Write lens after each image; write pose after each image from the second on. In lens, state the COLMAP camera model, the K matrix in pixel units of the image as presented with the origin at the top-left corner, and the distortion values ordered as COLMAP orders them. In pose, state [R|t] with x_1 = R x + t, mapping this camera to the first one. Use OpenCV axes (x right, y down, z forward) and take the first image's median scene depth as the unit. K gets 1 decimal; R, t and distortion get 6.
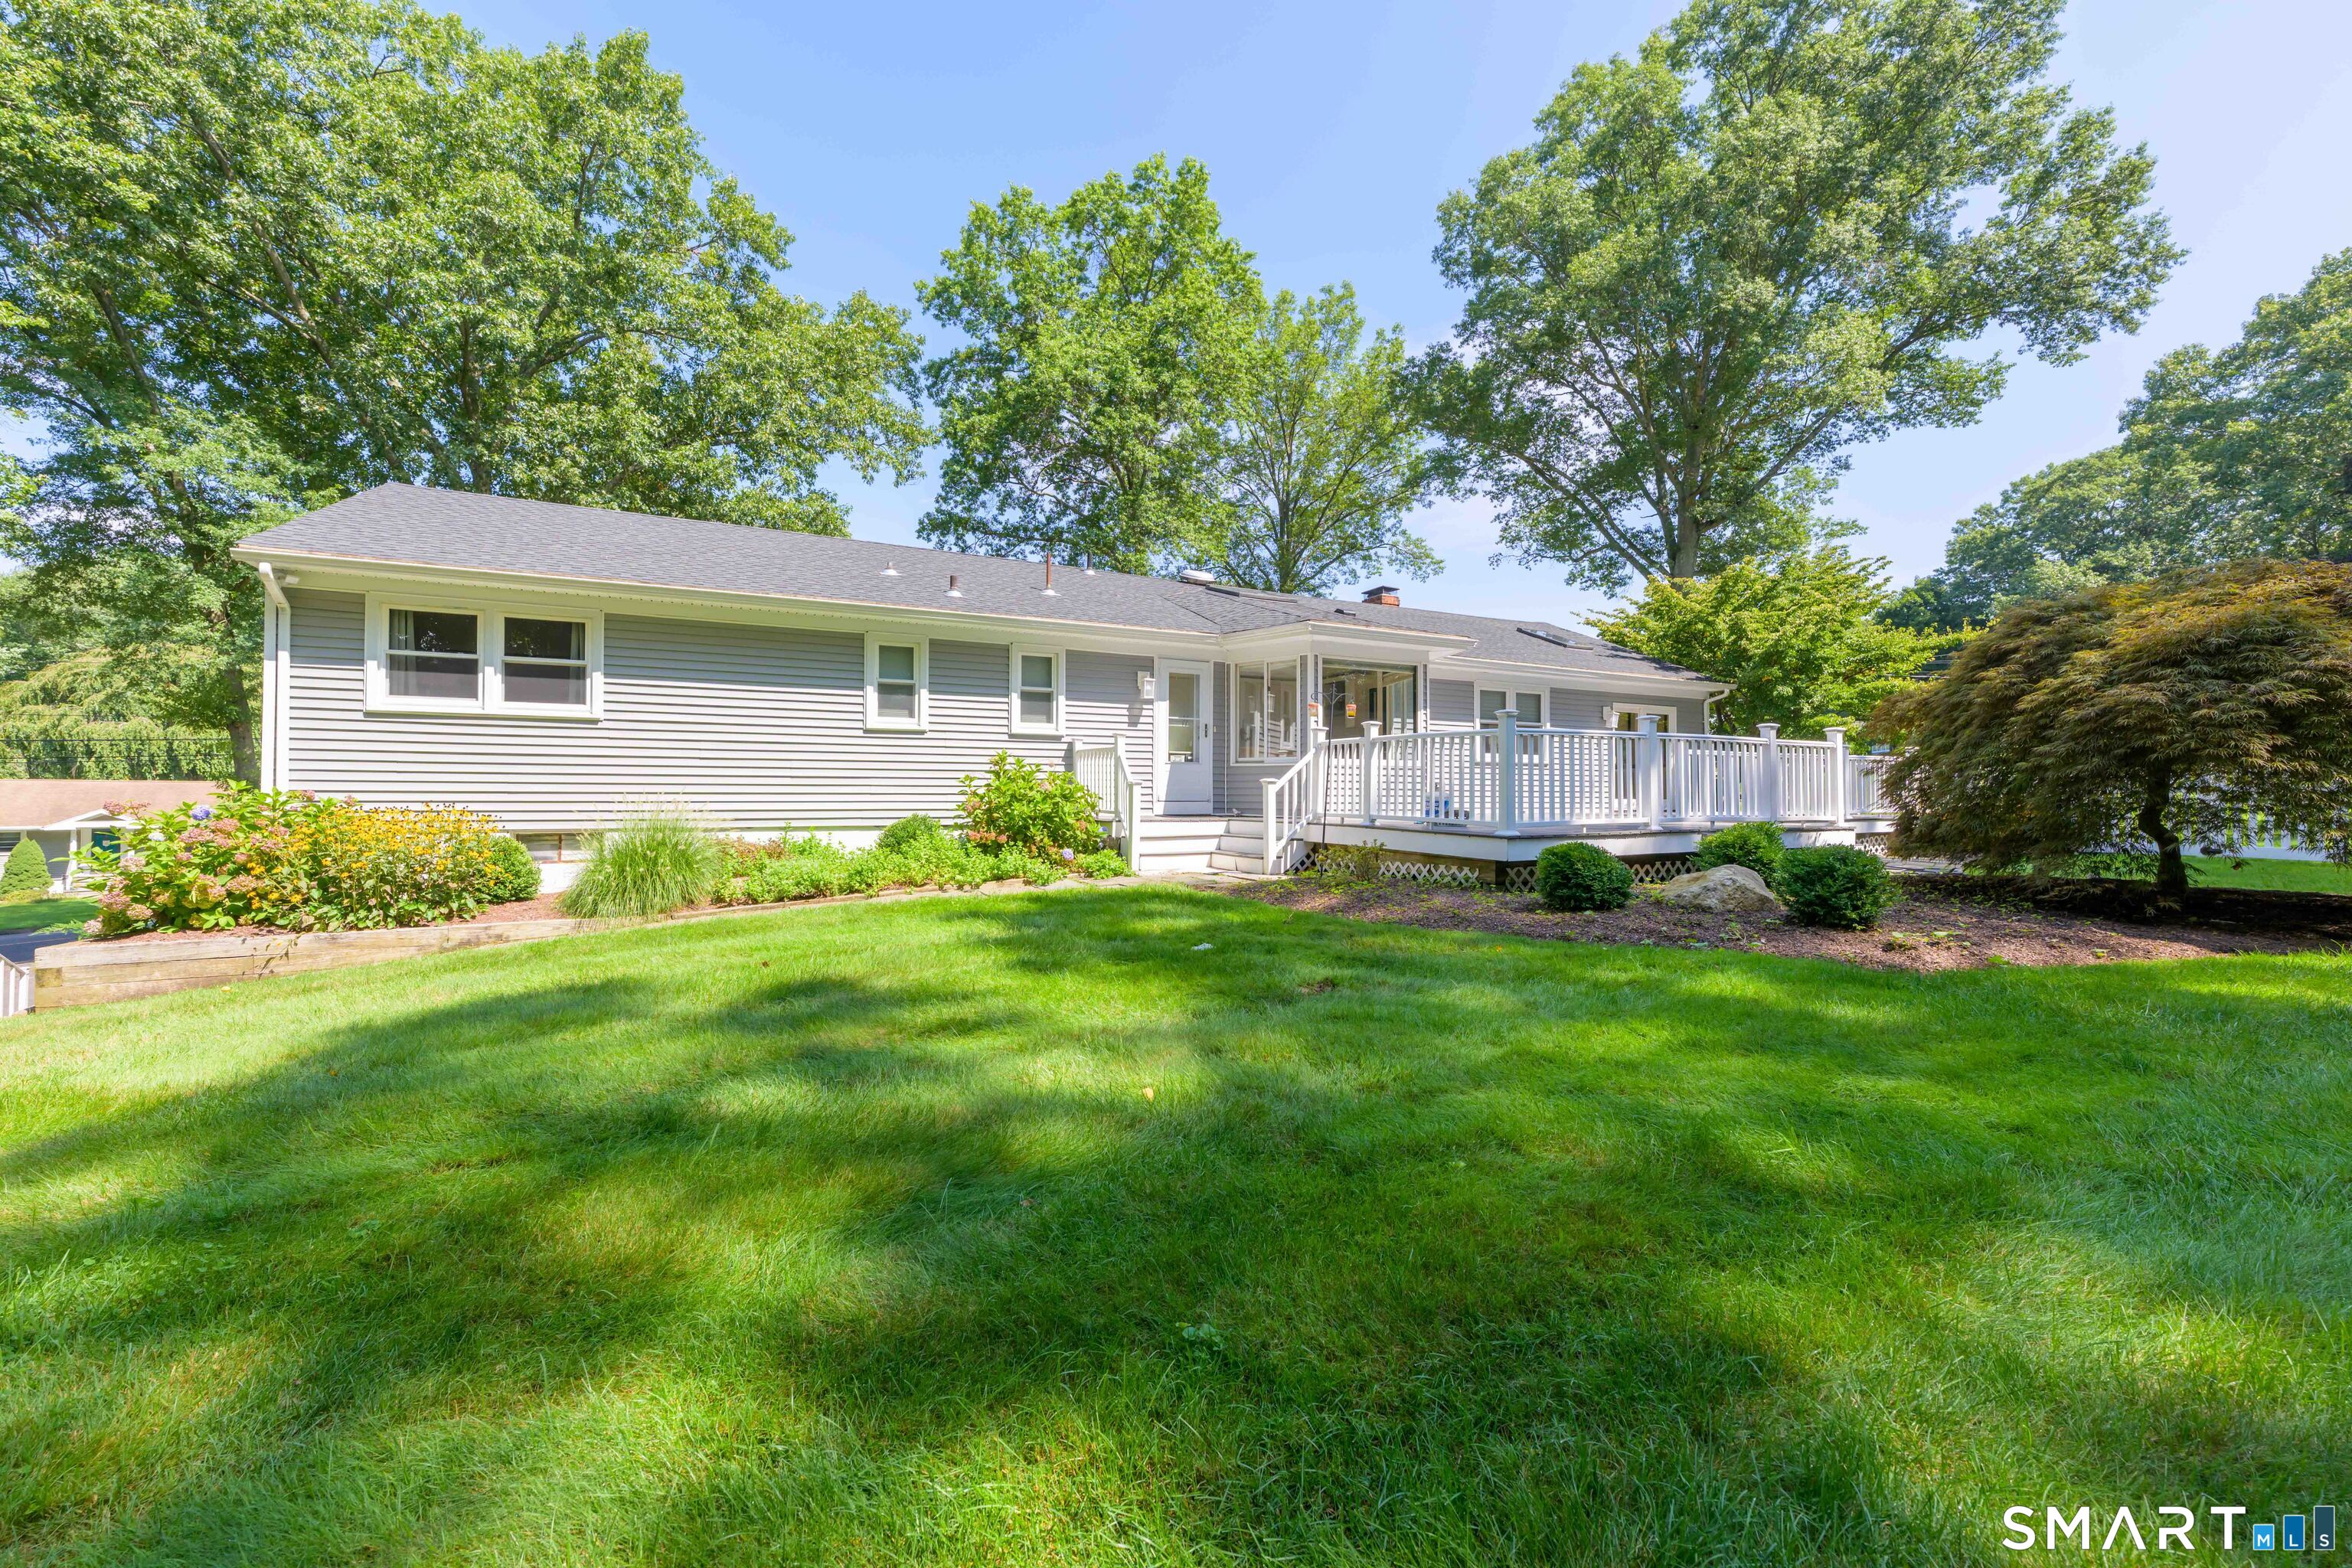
lens RADIAL K [[924.7, 0, 1176.0], [0, 924.7, 784.0], [0, 0, 1]] dist [0.010662, 0.000281]
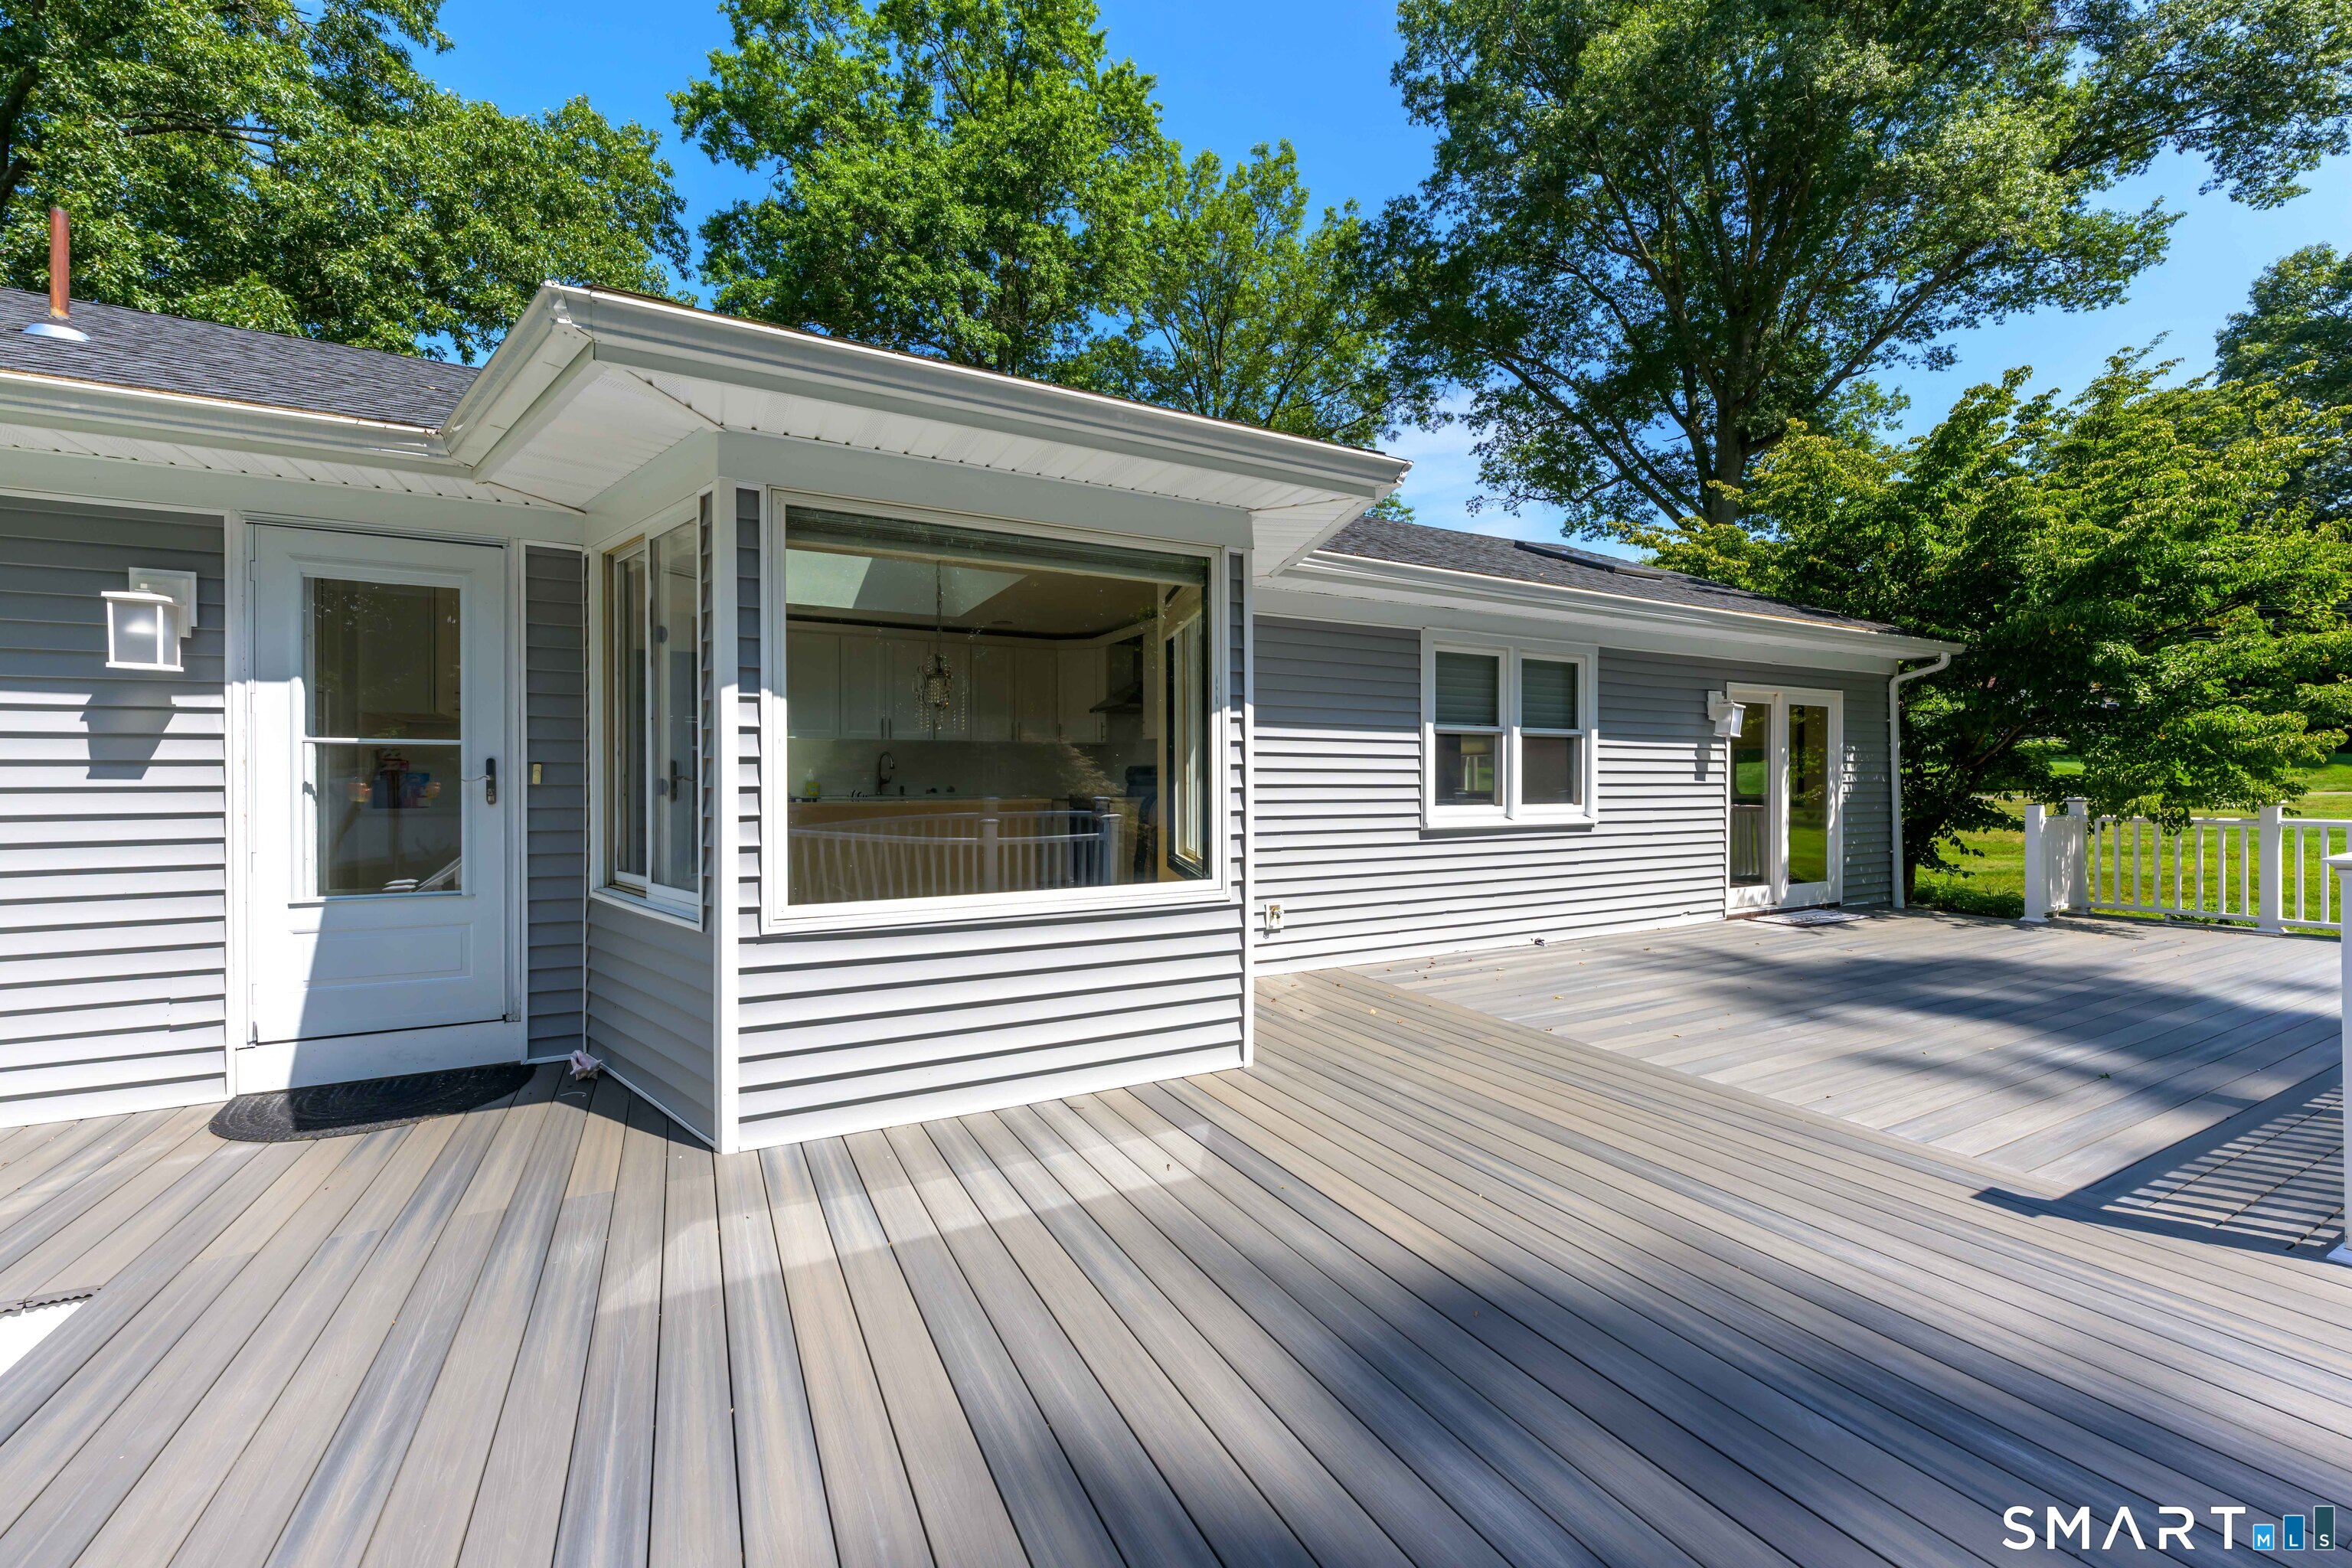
lens RADIAL K [[924.7, 0, 1176.0], [0, 924.7, 784.0], [0, 0, 1]] dist [0.010662, 0.000281]
pose [[0.999785, -0.005134, 0.020107, 0.084600], [0.004749, 0.999805, 0.019183, -0.021330], [-0.020202, -0.019083, 0.999614, 0.244842]]
